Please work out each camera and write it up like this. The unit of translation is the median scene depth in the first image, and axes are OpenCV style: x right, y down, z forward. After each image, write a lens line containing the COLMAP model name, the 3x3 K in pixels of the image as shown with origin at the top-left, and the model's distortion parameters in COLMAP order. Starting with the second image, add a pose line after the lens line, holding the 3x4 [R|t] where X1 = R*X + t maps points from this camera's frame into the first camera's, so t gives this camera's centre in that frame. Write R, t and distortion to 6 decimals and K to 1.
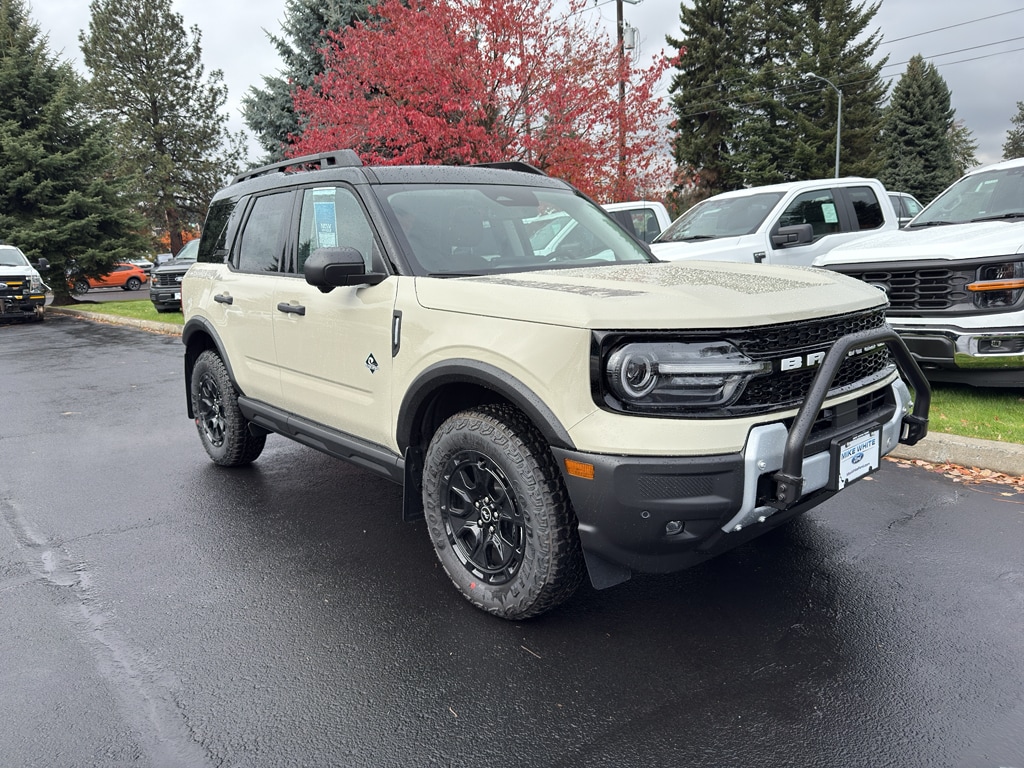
lens RADIAL K [[770.3, 0, 517.4], [0, 770.3, 392.6], [0, 0, 1]] dist [-0.028130, -0.019587]
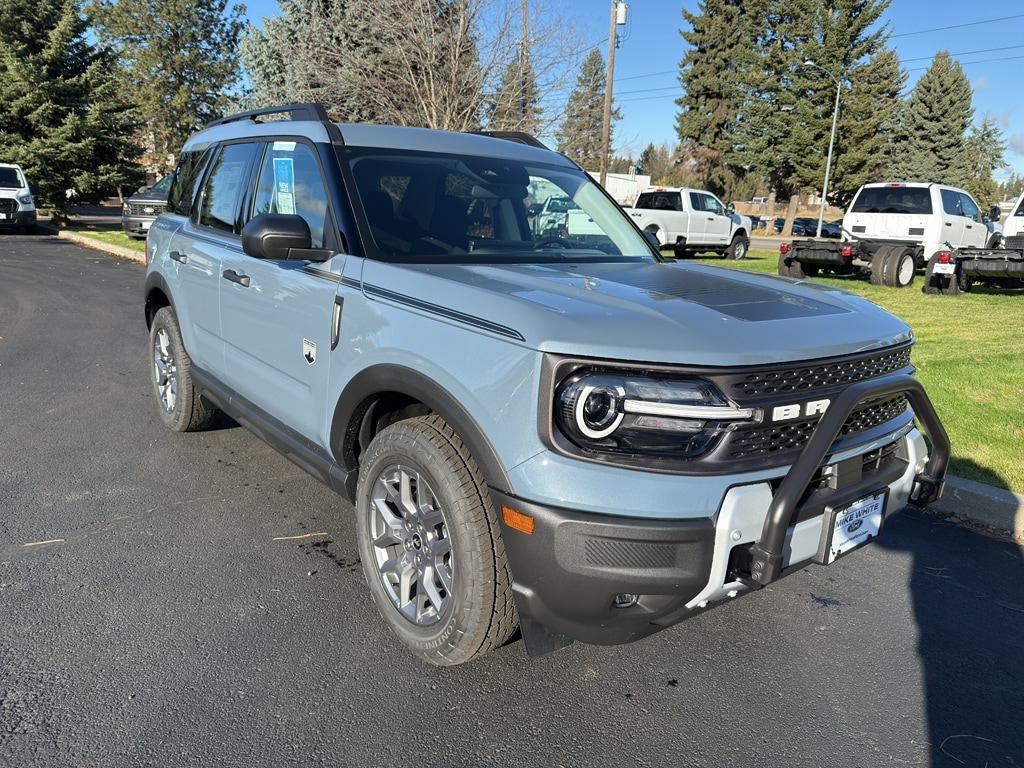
lens RADIAL K [[730.0, 0, 515.7], [0, 730.0, 384.0], [0, 0, 1]] dist [-0.007263, -0.036965]
pose [[0.996261, 0.086388, -0.000455, 0.041720], [-0.086234, 0.994778, 0.054589, -0.054214], [0.005168, -0.054346, 0.998509, 0.140352]]
